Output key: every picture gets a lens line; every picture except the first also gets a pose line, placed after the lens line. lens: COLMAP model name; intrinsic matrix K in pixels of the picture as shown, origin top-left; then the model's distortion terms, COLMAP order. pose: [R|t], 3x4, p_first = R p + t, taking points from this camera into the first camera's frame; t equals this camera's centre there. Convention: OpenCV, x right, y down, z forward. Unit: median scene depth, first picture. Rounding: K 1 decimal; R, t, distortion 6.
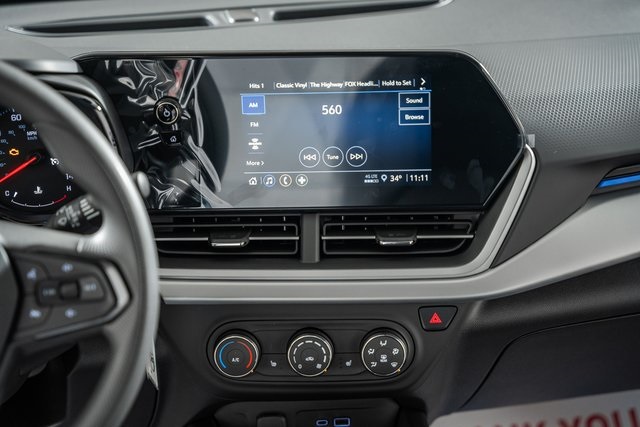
lens RADIAL K [[1186.1, 0, 320.0], [0, 1186.1, 213.5], [0, 0, 1]] dist [0.160846, 0.128322]
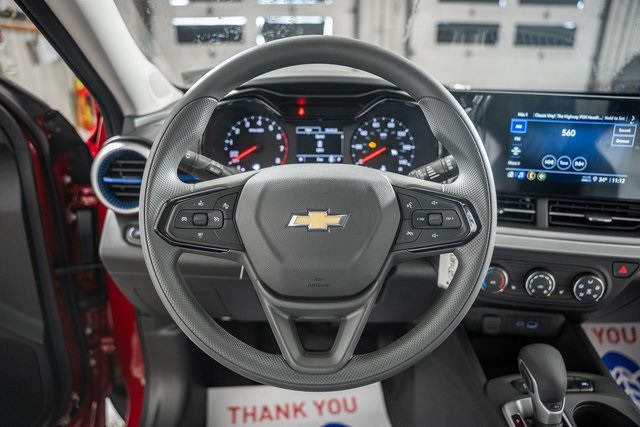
lens RADIAL K [[414.8, 0, 320.0], [0, 414.8, 213.5], [0, 0, 1]] dist [-0.092254, 0.003920]
pose [[0.974930, 0.094371, -0.201507, -0.197334], [-0.100732, 0.994681, -0.021523, 0.065846], [0.198404, 0.041282, 0.979251, 0.409798]]
